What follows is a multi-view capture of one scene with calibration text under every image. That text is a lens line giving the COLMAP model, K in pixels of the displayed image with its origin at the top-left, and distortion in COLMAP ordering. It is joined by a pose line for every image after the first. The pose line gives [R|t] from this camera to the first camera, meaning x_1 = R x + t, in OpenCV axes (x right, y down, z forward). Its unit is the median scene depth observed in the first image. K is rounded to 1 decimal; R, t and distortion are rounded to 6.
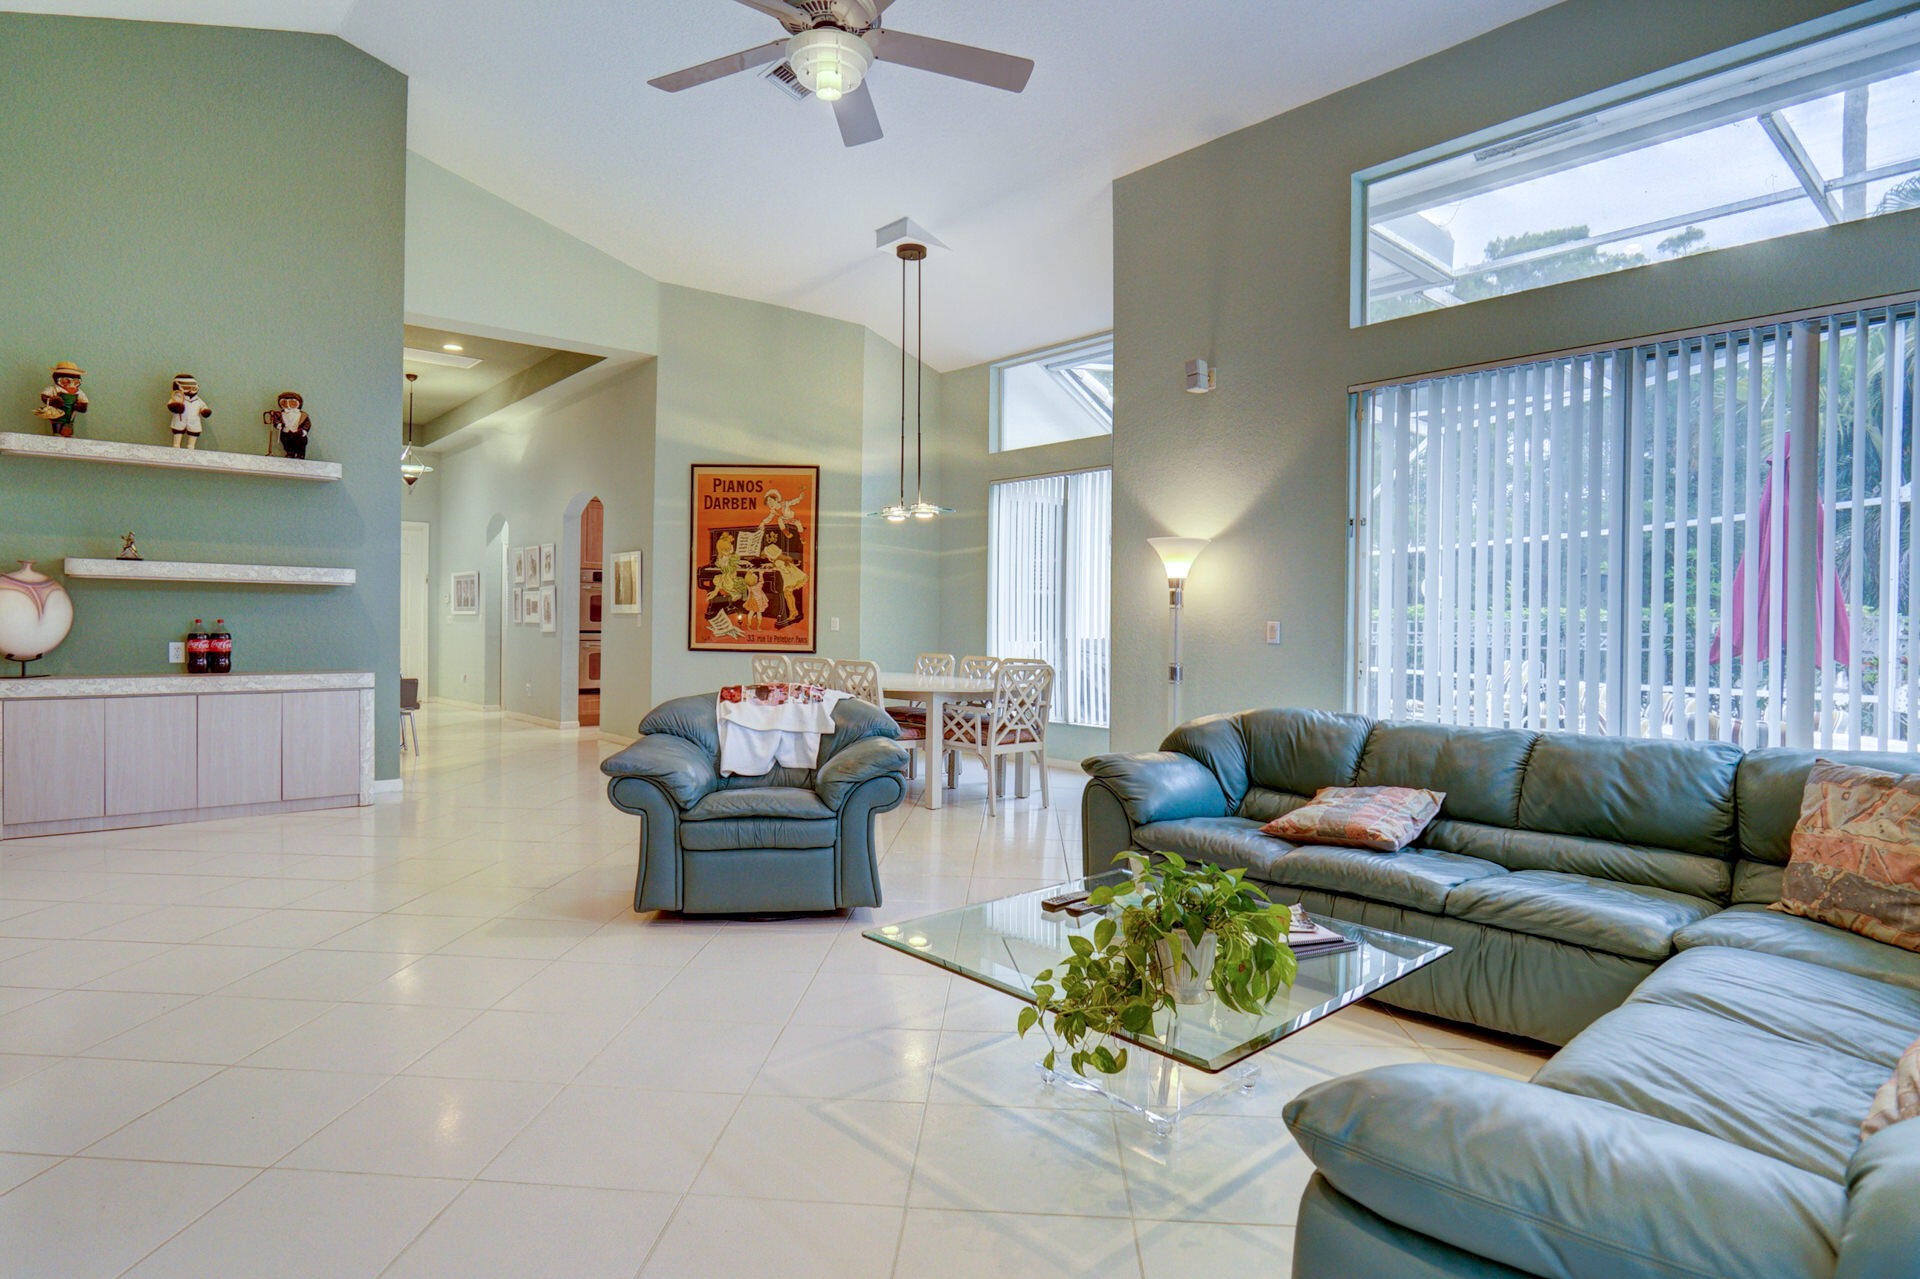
lens RADIAL K [[1042.5, 0, 958.6], [0, 1042.5, 639.9], [0, 0, 1]] dist [-0.031942, 0.005537]
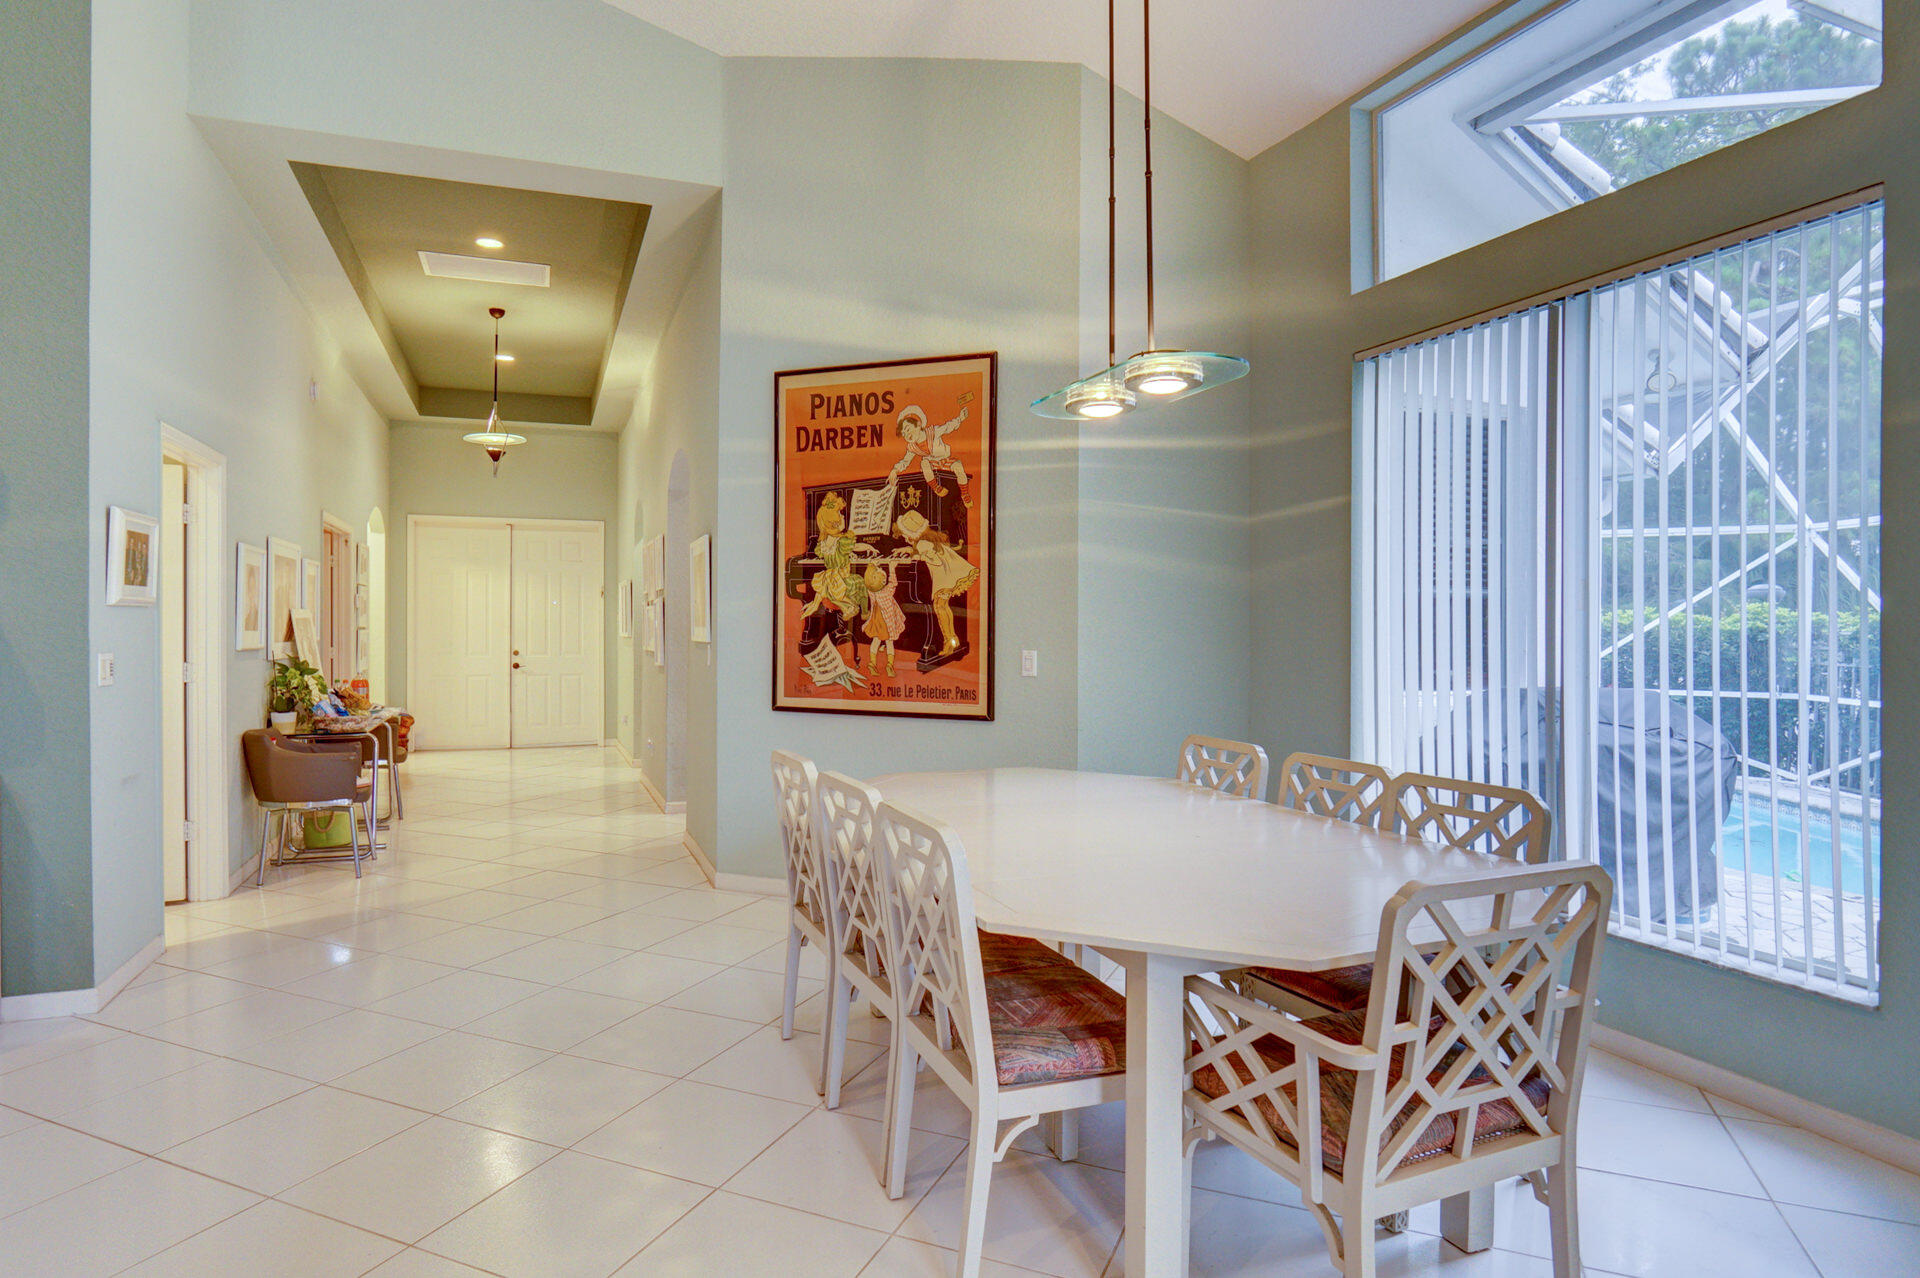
lens RADIAL K [[1042.5, 0, 948.6], [0, 1042.5, 627.6], [0, 0, 1]] dist [-0.031942, 0.005537]
pose [[0.939818, -0.008949, -0.341557, 0.016753], [0.002534, 0.999812, -0.019224, -0.022879], [0.341665, 0.017202, 0.939664, 0.515042]]
